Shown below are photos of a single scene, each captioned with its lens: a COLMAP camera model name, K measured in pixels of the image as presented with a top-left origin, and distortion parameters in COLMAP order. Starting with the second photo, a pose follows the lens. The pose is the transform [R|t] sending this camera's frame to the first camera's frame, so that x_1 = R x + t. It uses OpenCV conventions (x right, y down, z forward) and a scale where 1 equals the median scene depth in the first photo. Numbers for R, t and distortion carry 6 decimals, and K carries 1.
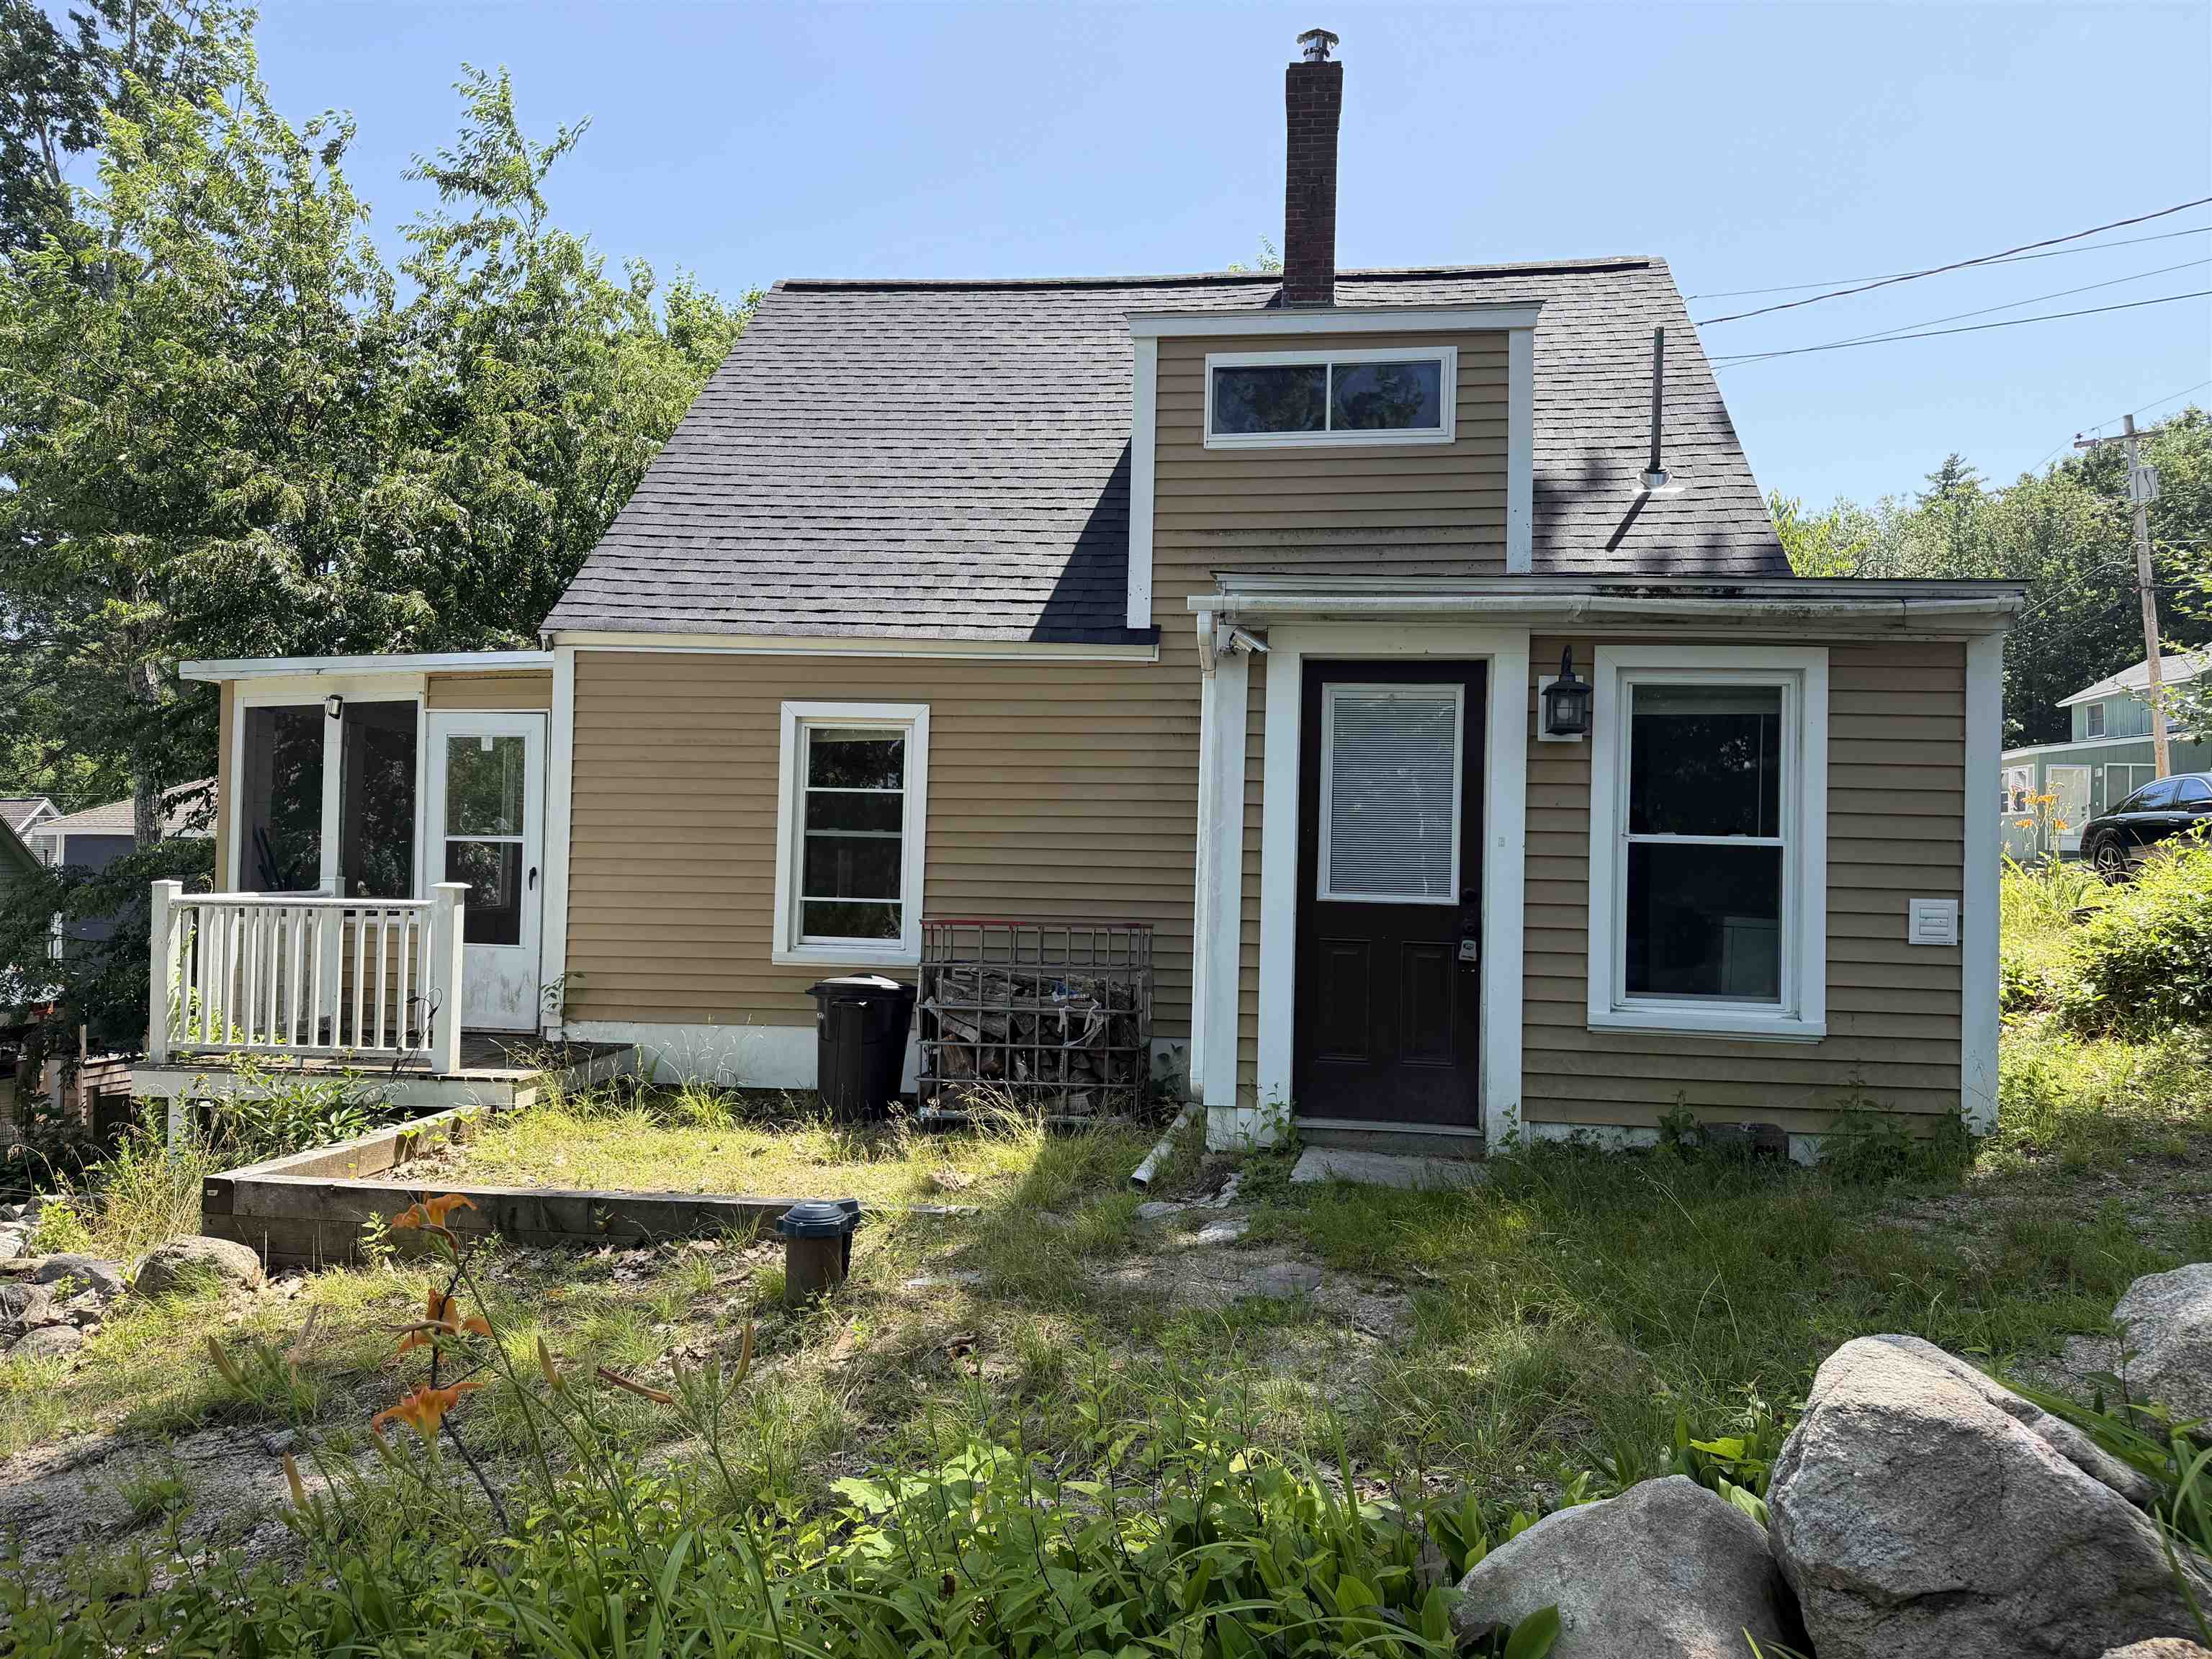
lens RADIAL K [[1574.6, 0, 1106.0], [0, 1574.6, 829.5], [0, 0, 1]] dist [0.002268, 0.000061]
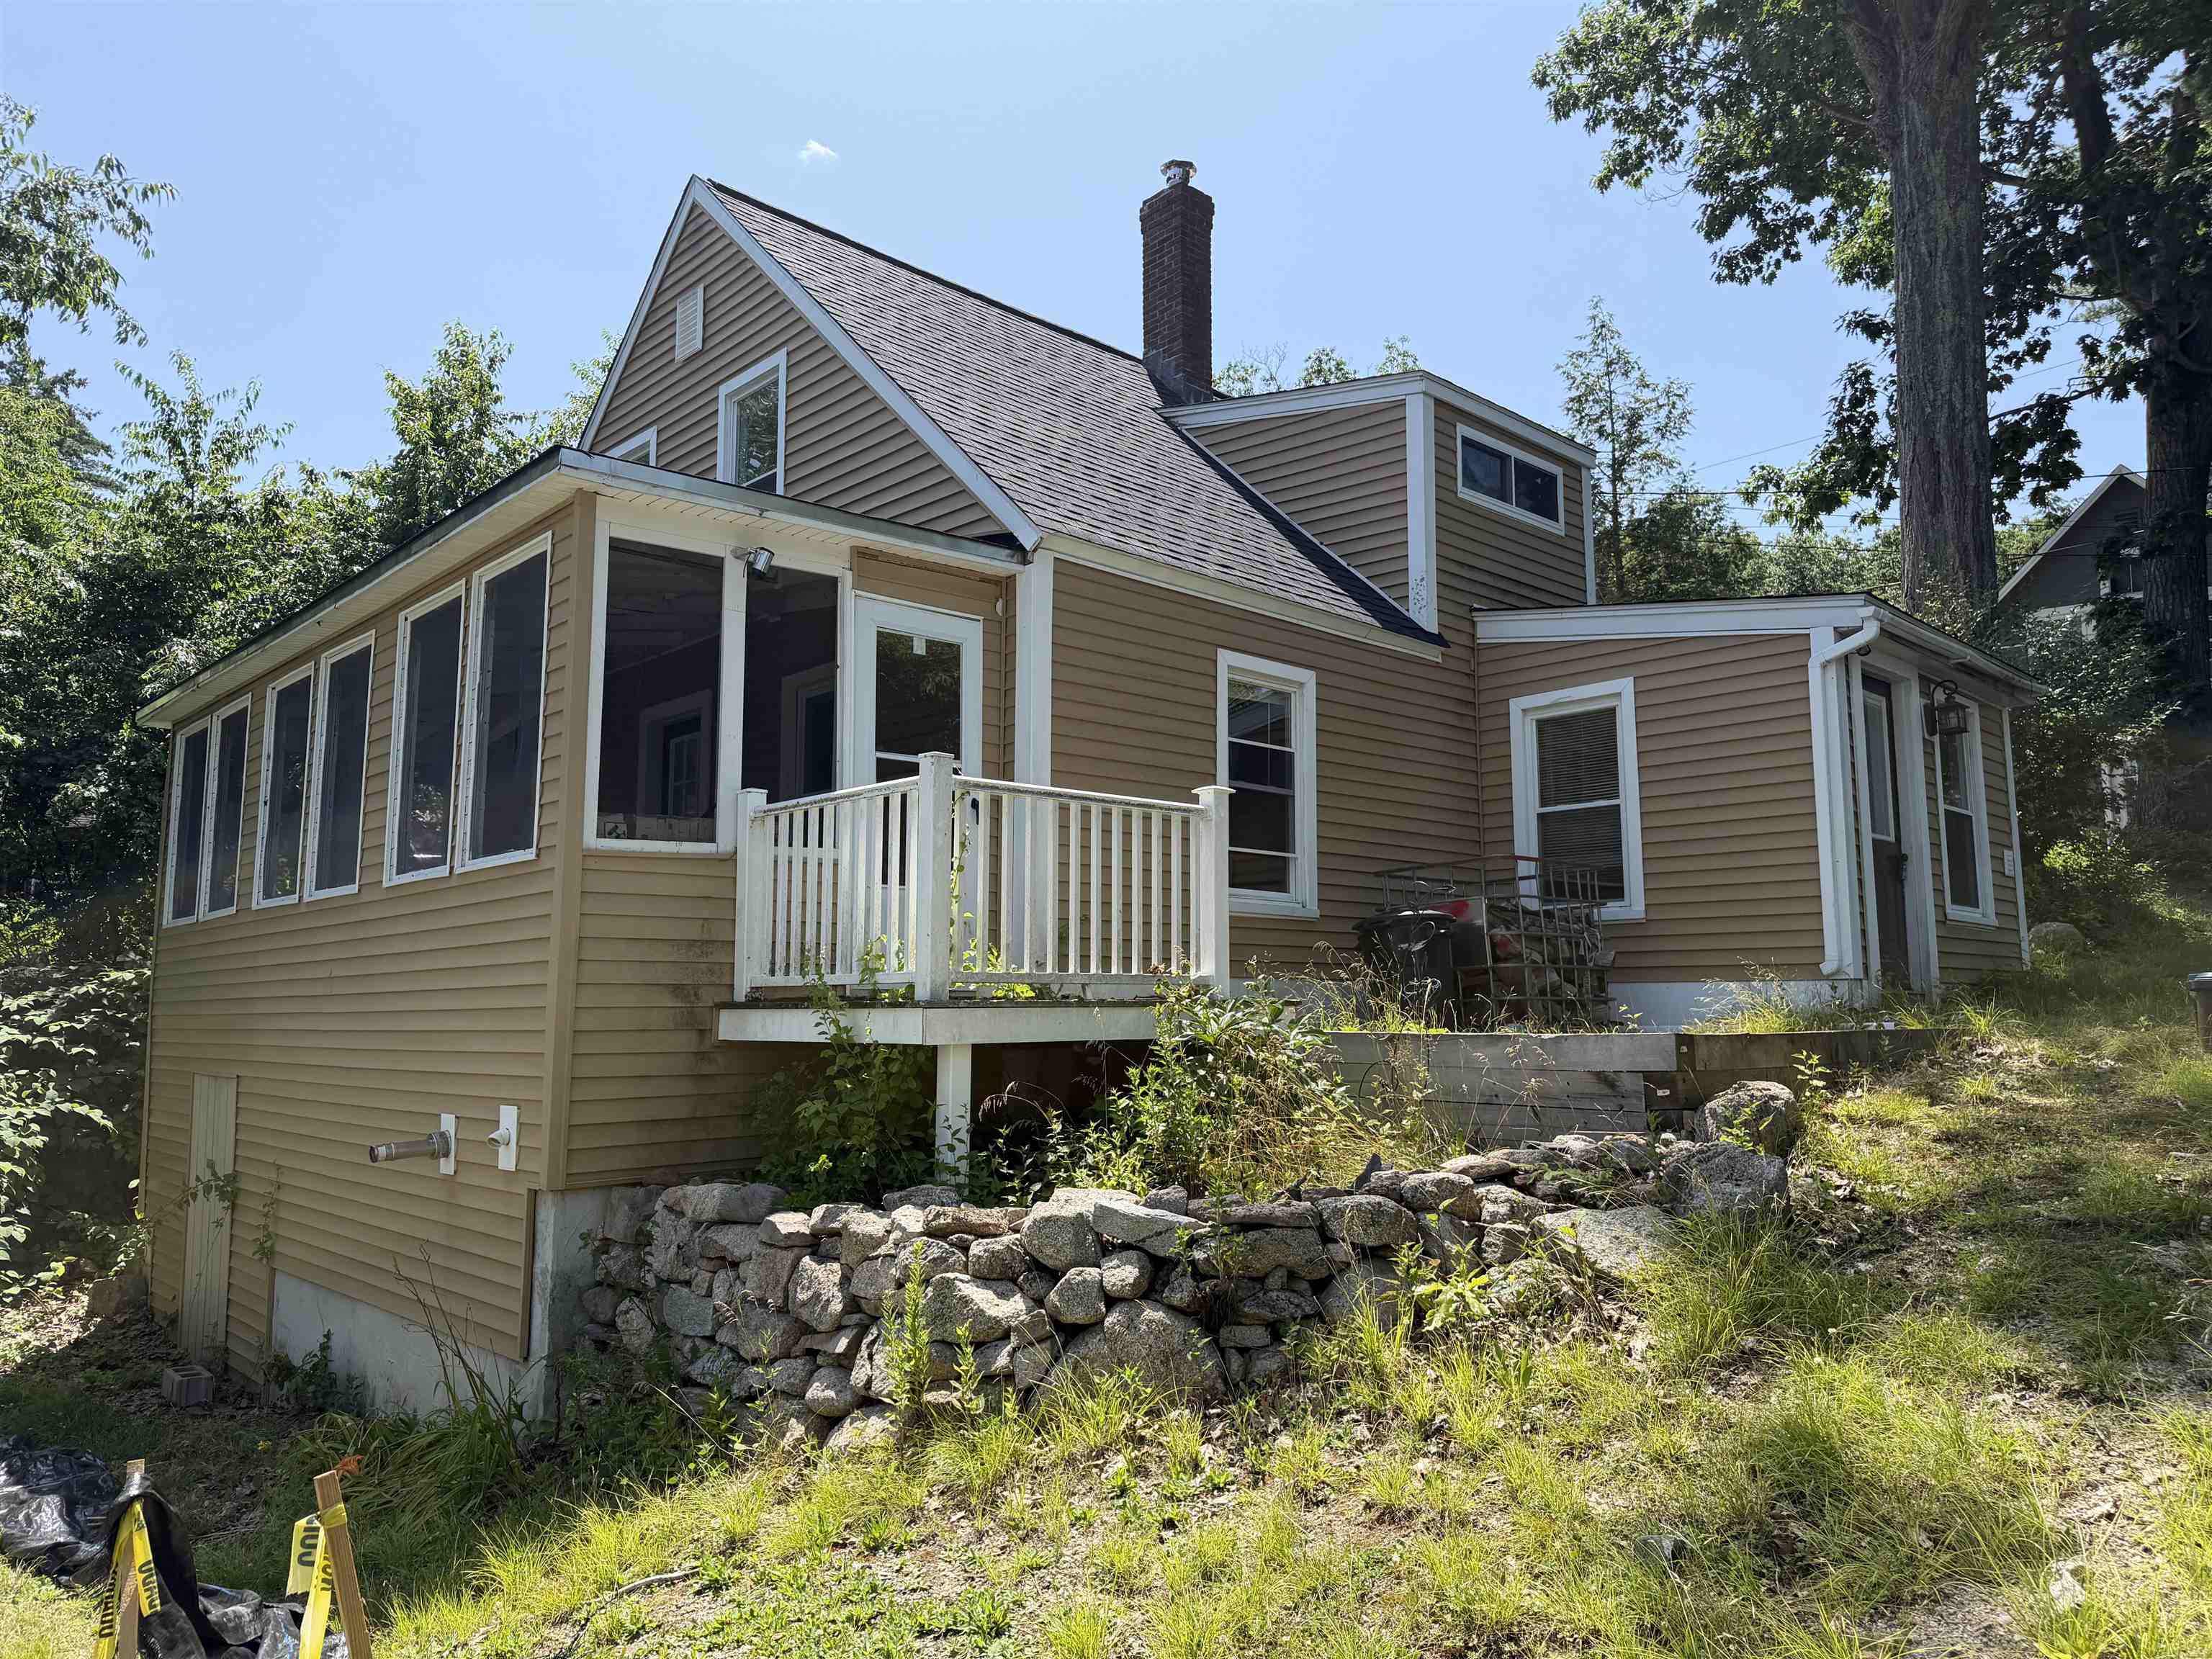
lens RADIAL K [[1523.3, 0, 1106.0], [0, 1523.3, 829.5], [0, 0, 1]] dist [0.000204, -0.000201]
pose [[0.636443, 0.061873, 0.768838, -0.931870], [0.002050, 0.996638, -0.081902, 0.105188], [-0.771321, 0.053702, 0.634177, 0.430508]]
